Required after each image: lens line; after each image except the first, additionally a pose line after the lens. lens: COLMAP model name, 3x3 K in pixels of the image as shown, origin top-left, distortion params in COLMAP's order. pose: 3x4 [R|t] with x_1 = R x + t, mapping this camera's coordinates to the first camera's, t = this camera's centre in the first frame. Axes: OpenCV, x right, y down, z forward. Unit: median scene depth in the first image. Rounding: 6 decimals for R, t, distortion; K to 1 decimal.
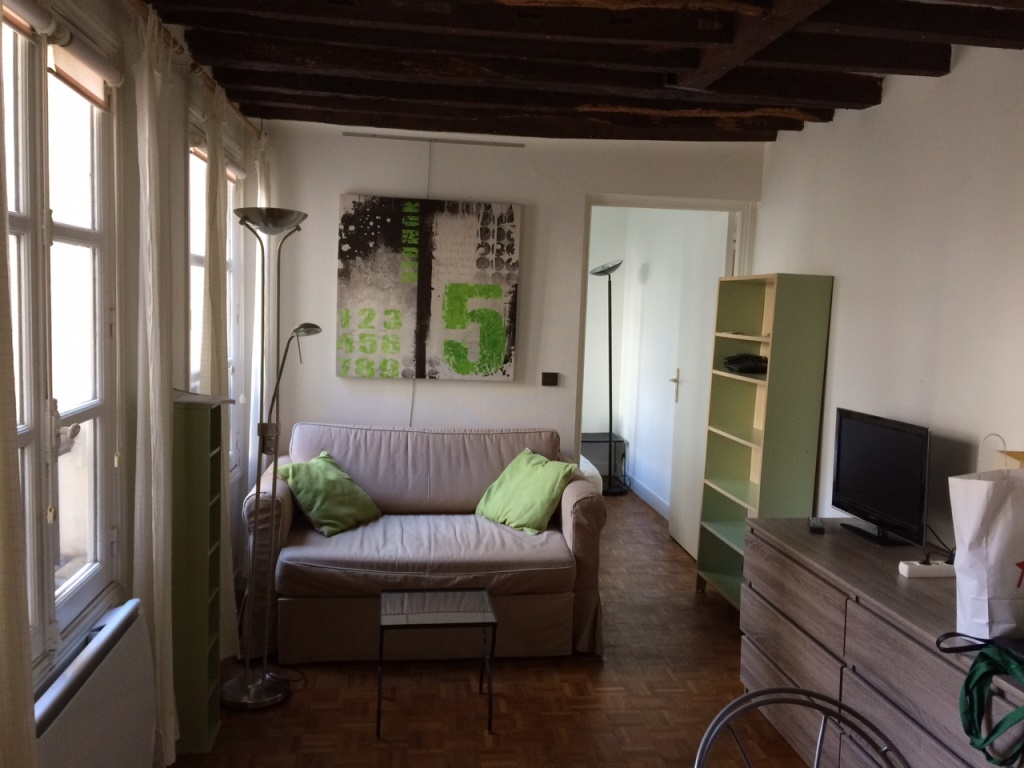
lens RADIAL K [[862.0, 0, 512.0], [0, 862.0, 384.0], [0, 0, 1]] dist [0.124085, -0.171642]
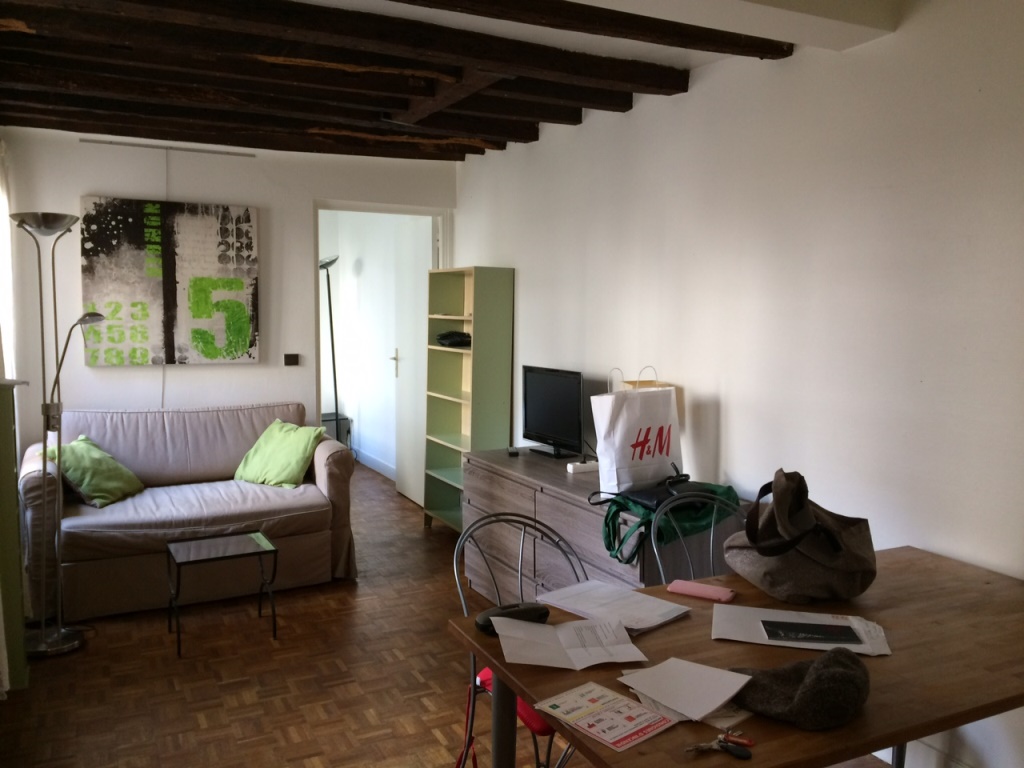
lens RADIAL K [[862.0, 0, 512.0], [0, 862.0, 384.0], [0, 0, 1]] dist [0.124085, -0.171642]
pose [[0.939819, -0.059719, 0.336414, -0.079086], [0.057635, 0.998206, 0.016188, 0.027855], [-0.336778, 0.004176, 0.941575, -0.210703]]
